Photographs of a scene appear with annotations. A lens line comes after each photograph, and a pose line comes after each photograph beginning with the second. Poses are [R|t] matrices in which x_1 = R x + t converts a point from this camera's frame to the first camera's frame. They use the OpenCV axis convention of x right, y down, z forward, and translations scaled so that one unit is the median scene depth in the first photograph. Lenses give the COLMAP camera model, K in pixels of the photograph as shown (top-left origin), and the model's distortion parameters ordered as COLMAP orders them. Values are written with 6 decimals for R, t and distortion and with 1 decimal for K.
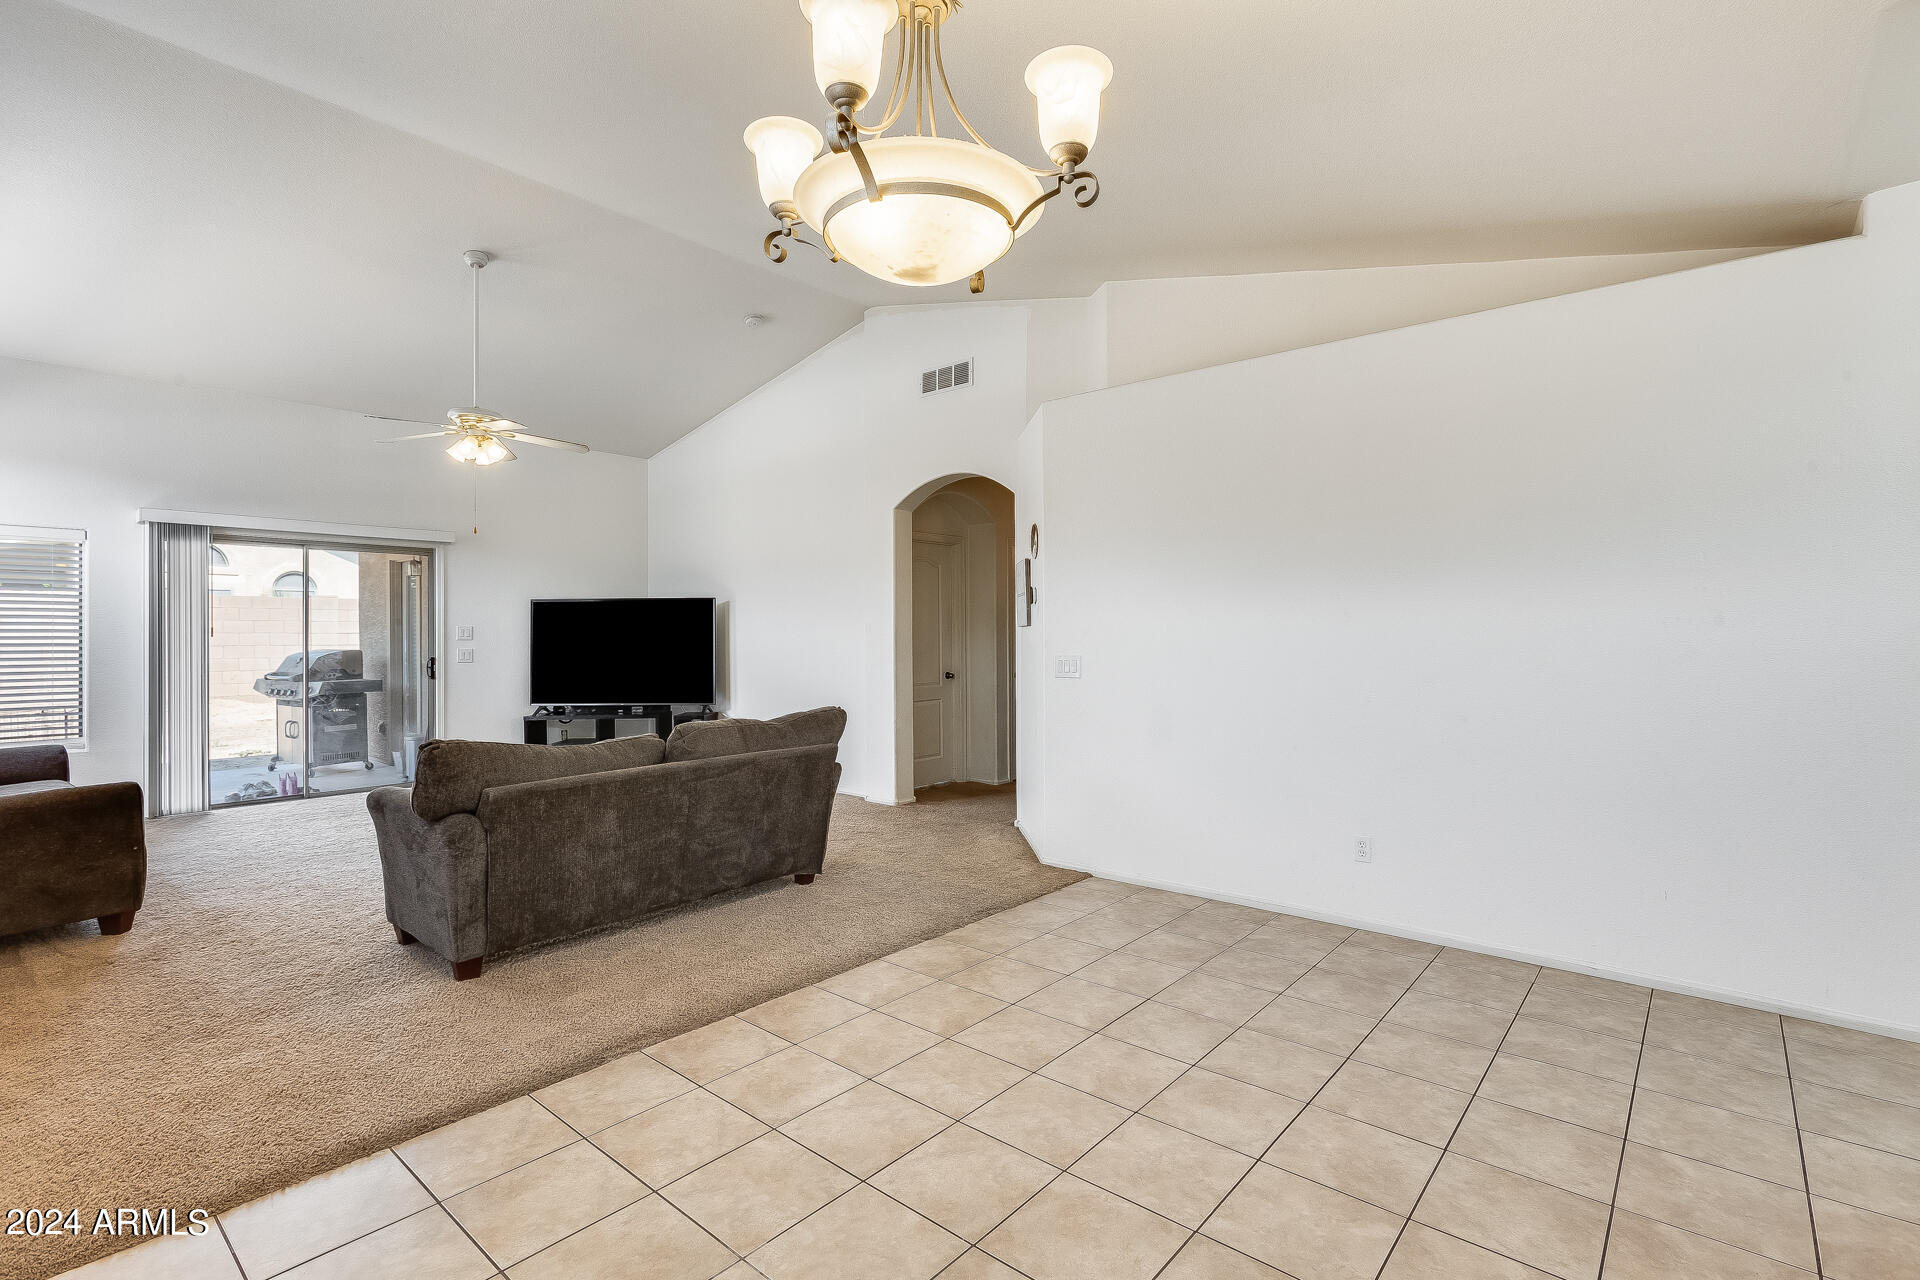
lens RADIAL K [[893.2, 0, 958.9], [0, 893.2, 627.8], [0, 0, 1]] dist [-0.021311, 0.009355]
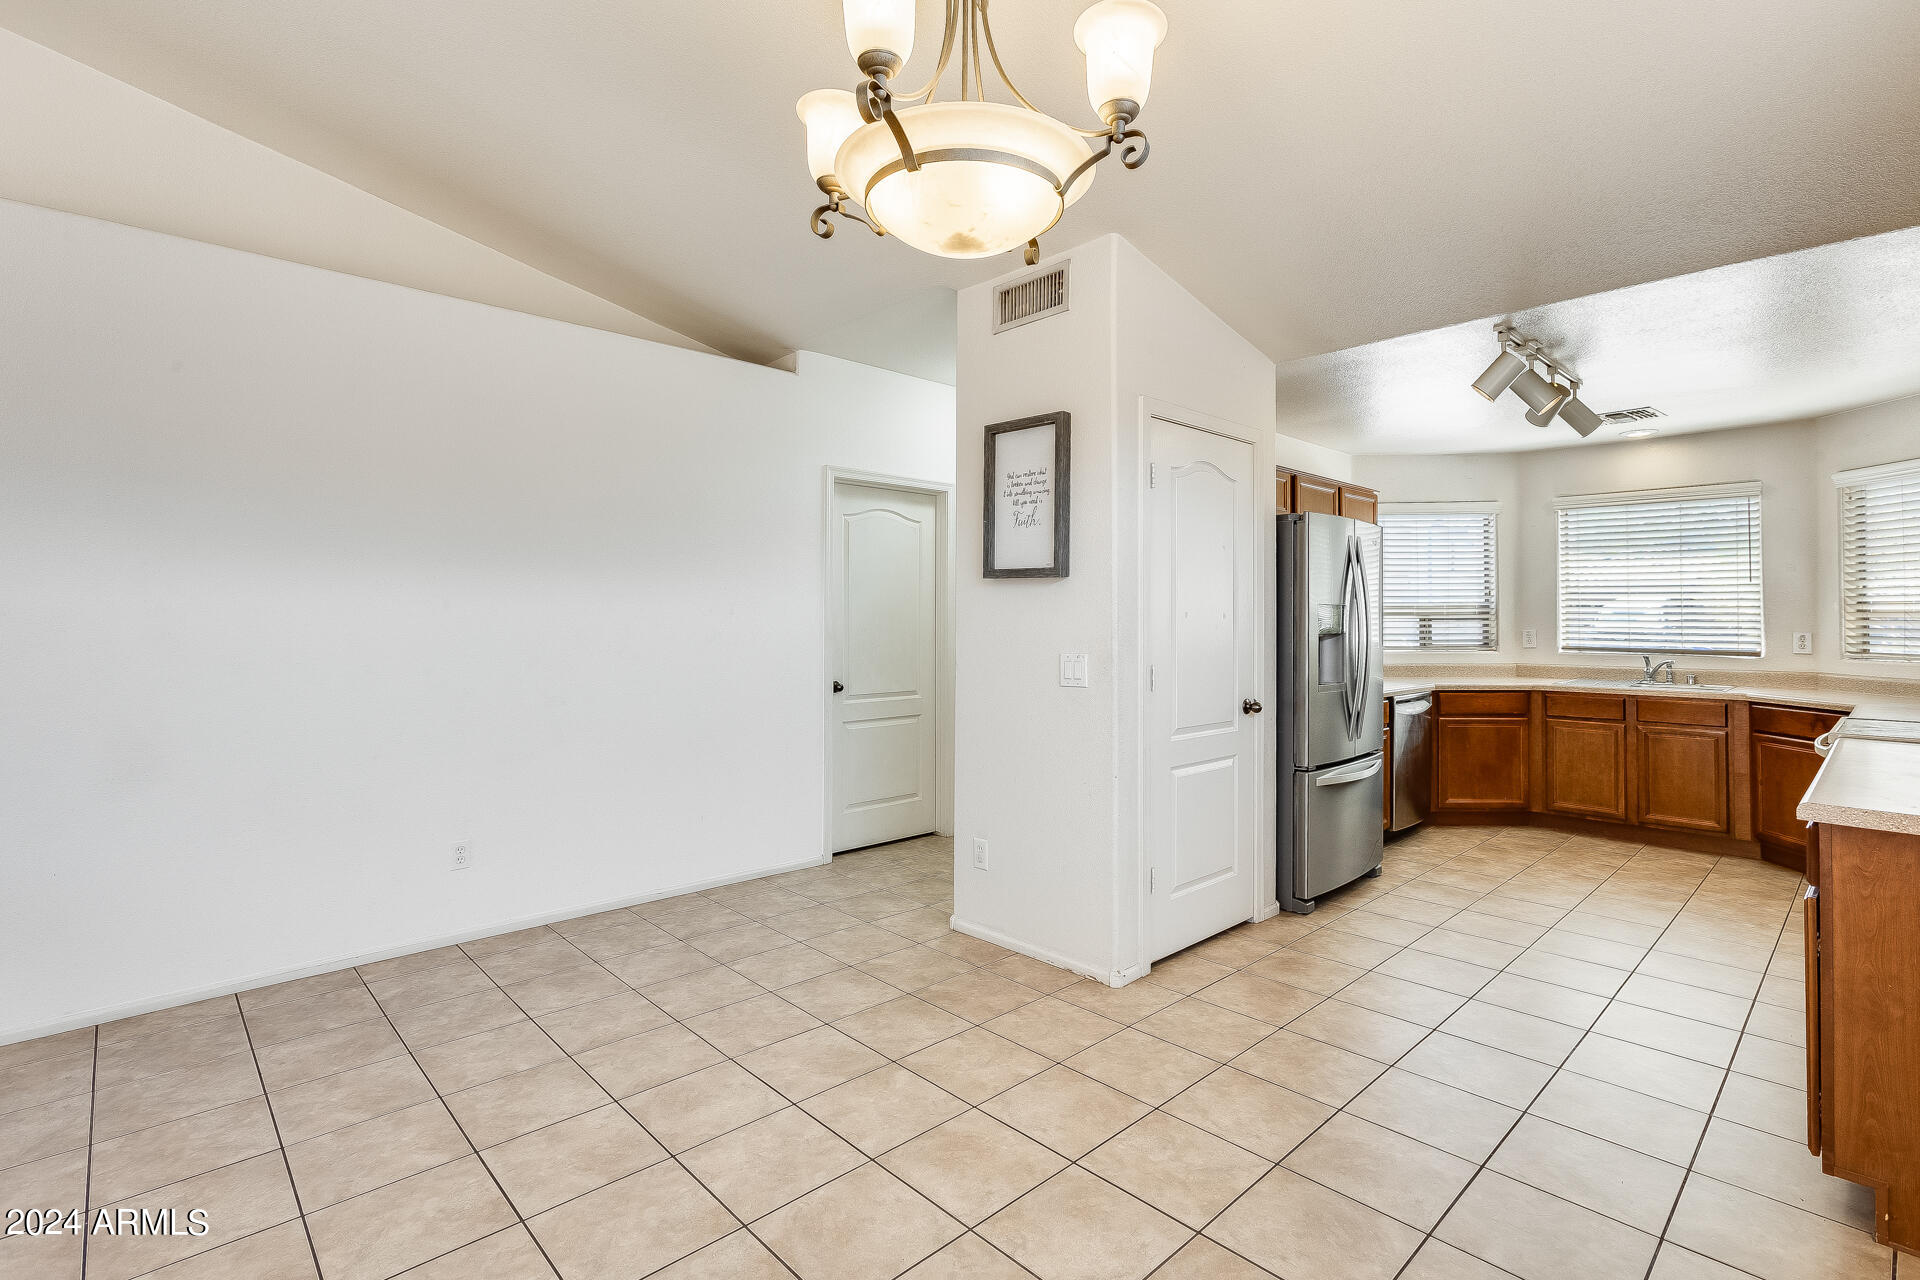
lens RADIAL K [[893.2, 0, 965.0], [0, 893.2, 604.0], [0, 0, 1]] dist [-0.021311, 0.009355]
pose [[0.107448, 0.018730, 0.994034, -0.435679], [-0.004715, 0.999821, -0.018329, -0.001116], [-0.994200, -0.002717, 0.107517, 0.392112]]
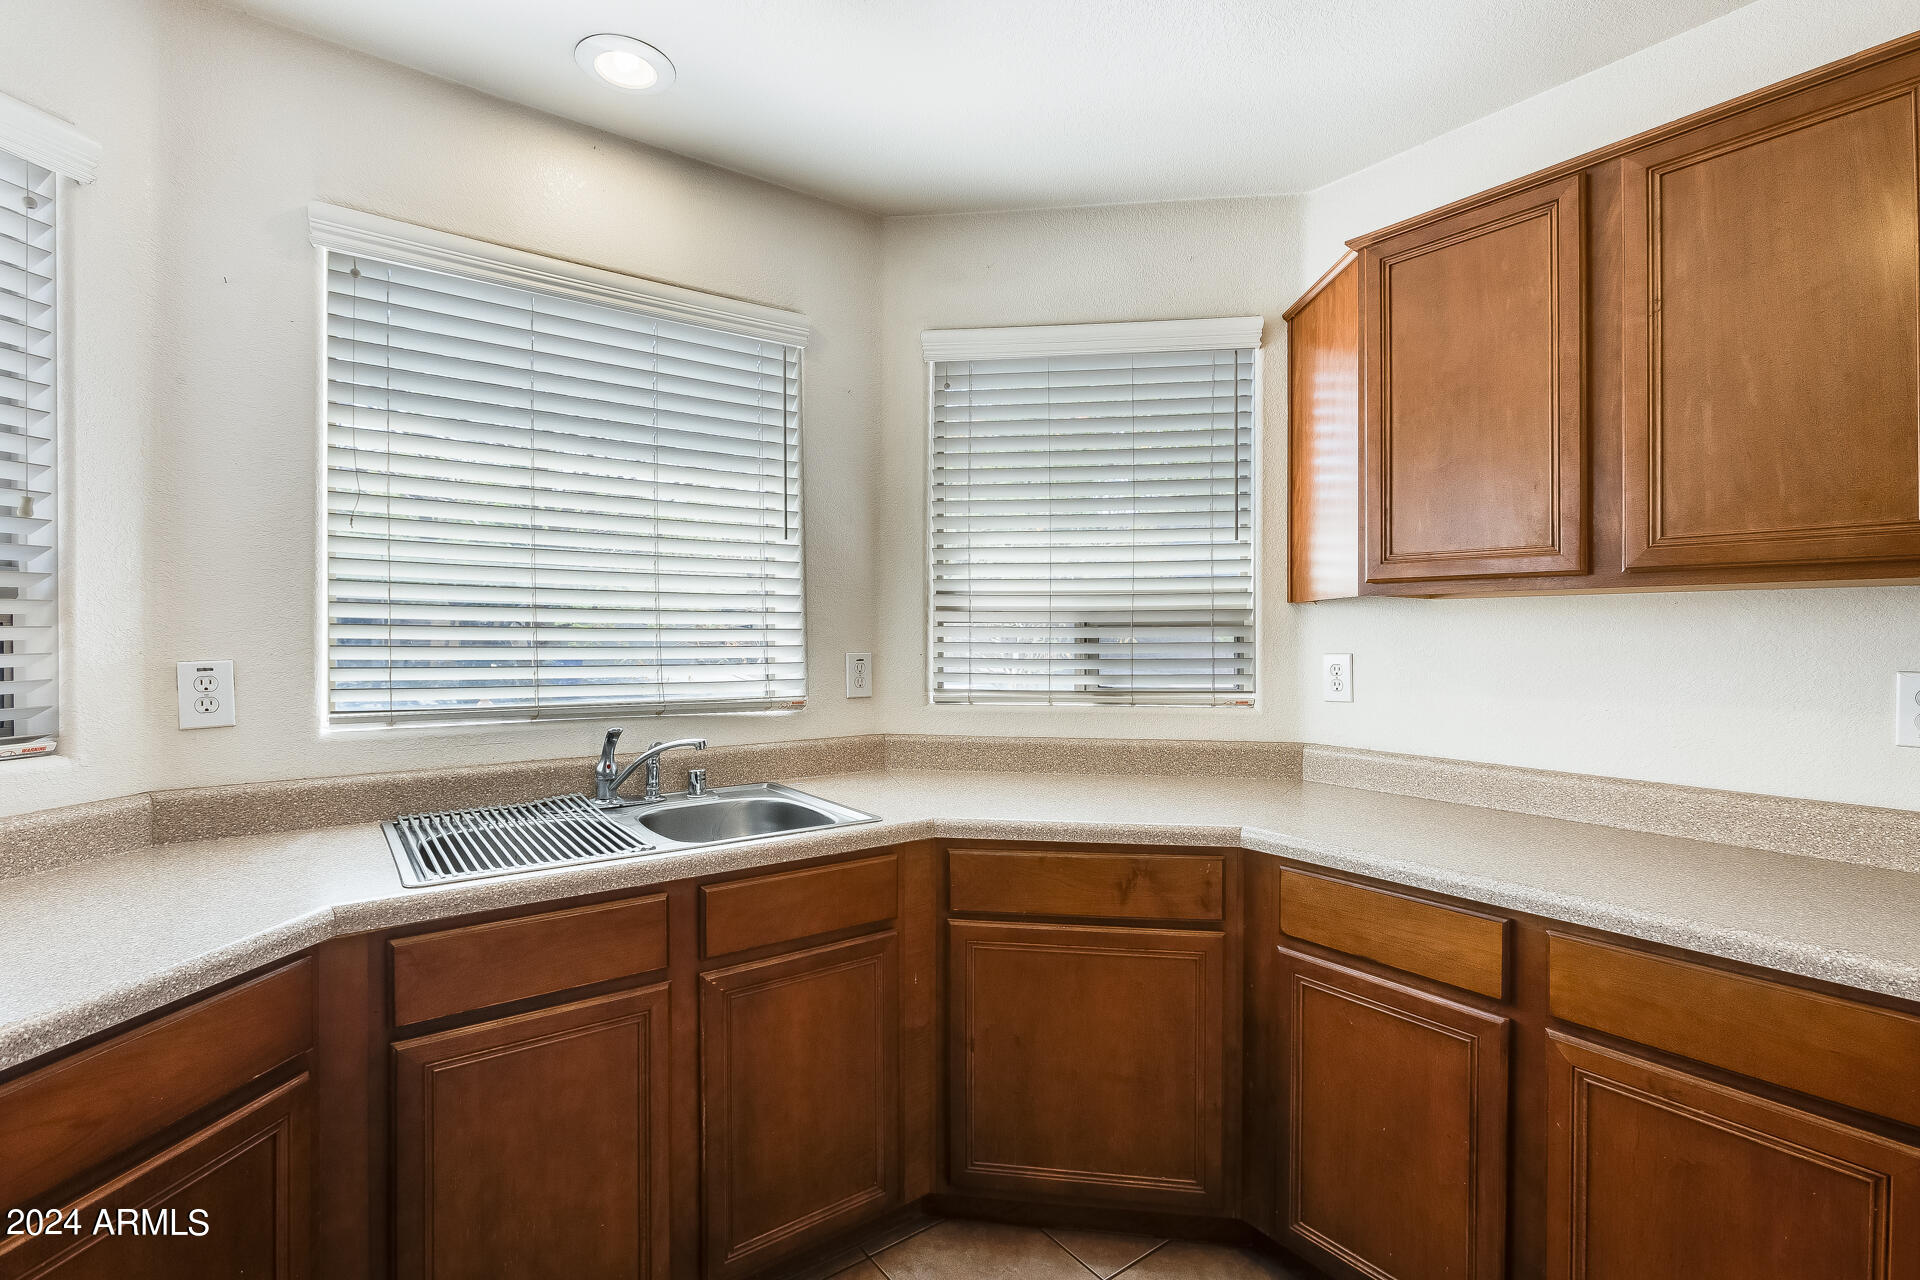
lens RADIAL K [[893.2, 0, 962.3], [0, 893.2, 633.6], [0, 0, 1]] dist [-0.021311, 0.009355]
pose [[-0.974620, 0.000225, 0.223866, 0.876470], [-0.000186, 0.999998, -0.001814, -0.001129], [-0.223866, -0.001809, -0.974618, -0.138388]]
